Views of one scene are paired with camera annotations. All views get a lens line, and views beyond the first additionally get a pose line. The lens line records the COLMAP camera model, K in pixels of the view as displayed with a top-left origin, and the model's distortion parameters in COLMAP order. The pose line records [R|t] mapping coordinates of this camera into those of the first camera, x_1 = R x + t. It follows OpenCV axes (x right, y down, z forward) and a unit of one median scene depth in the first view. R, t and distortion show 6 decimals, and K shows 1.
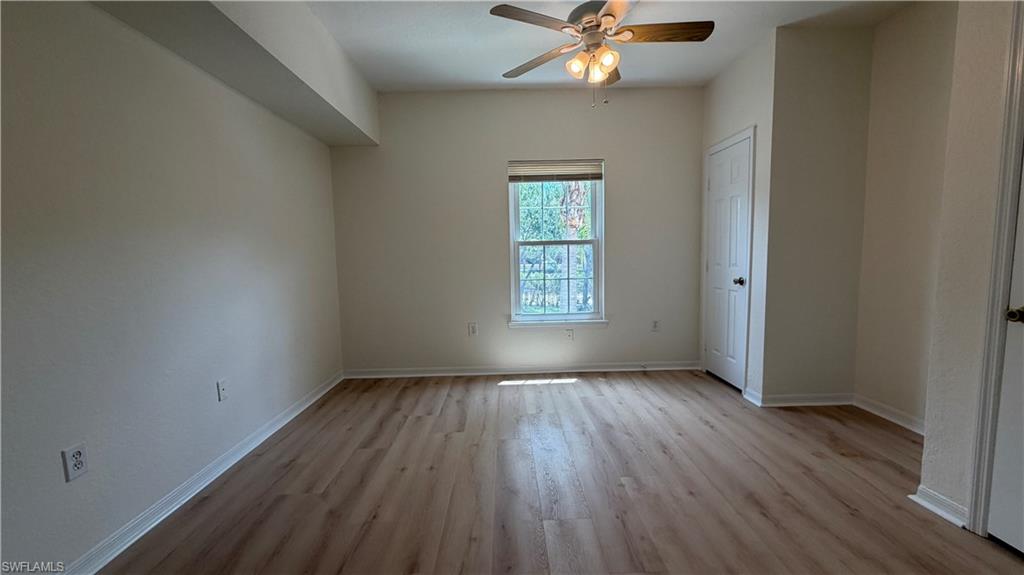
lens RADIAL K [[408.0, 0, 508.9], [0, 408.0, 289.6], [0, 0, 1]] dist [0.000003, -0.000047]
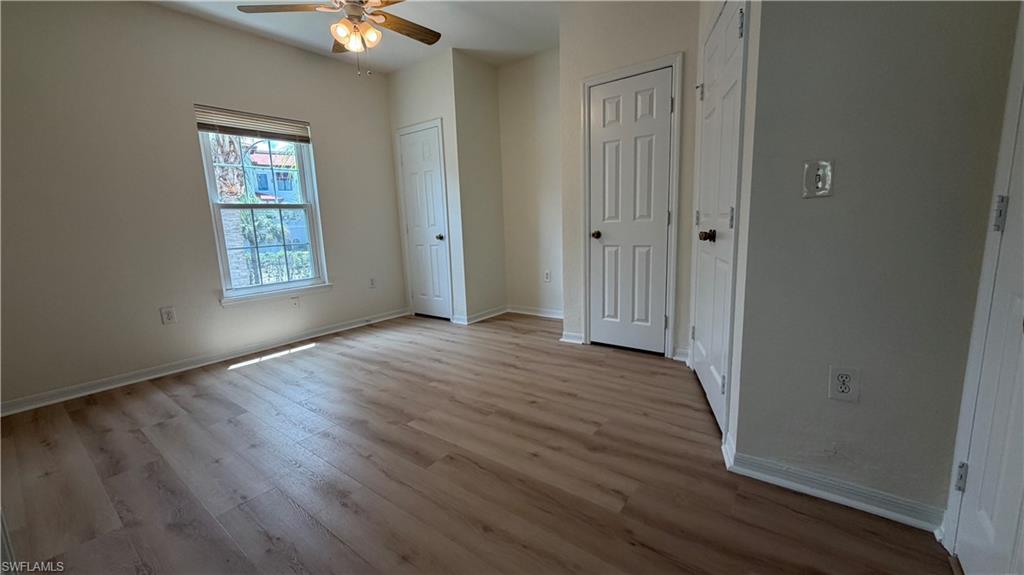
lens RADIAL K [[408.0, 0, 508.9], [0, 408.0, 289.6], [0, 0, 1]] dist [0.000003, -0.000047]
pose [[0.625711, -0.131578, 0.768878, -0.388284], [0.096698, 0.991152, 0.090922, 0.057669], [-0.774038, 0.017458, 0.632898, -0.004516]]
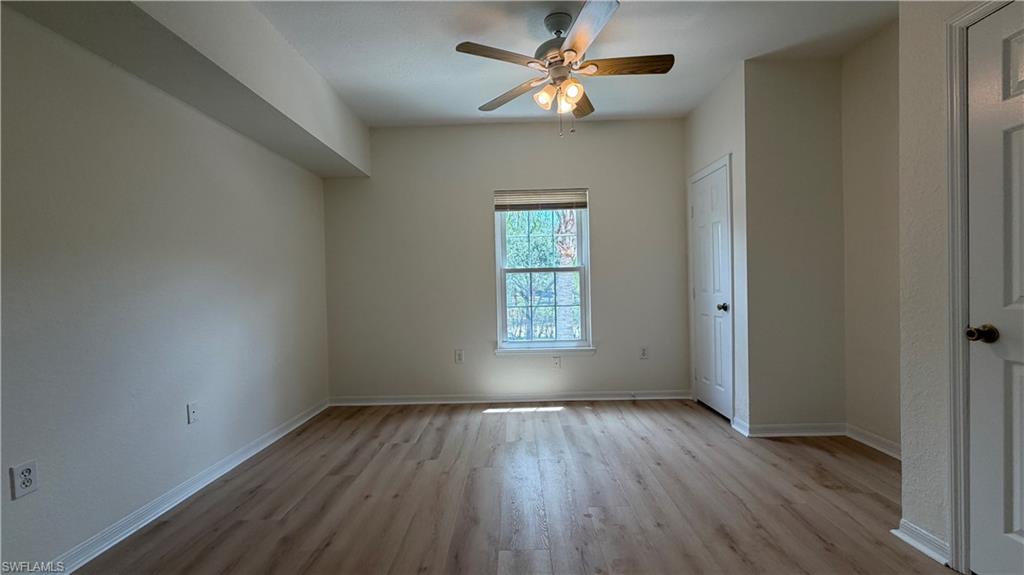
lens RADIAL K [[408.0, 0, 508.9], [0, 408.0, 289.6], [0, 0, 1]] dist [0.000003, -0.000047]
pose [[0.999615, -0.001225, -0.027720, 0.086159], [-0.000960, 0.996898, -0.078695, 0.018389], [0.027730, 0.078691, 0.996513, -0.002717]]
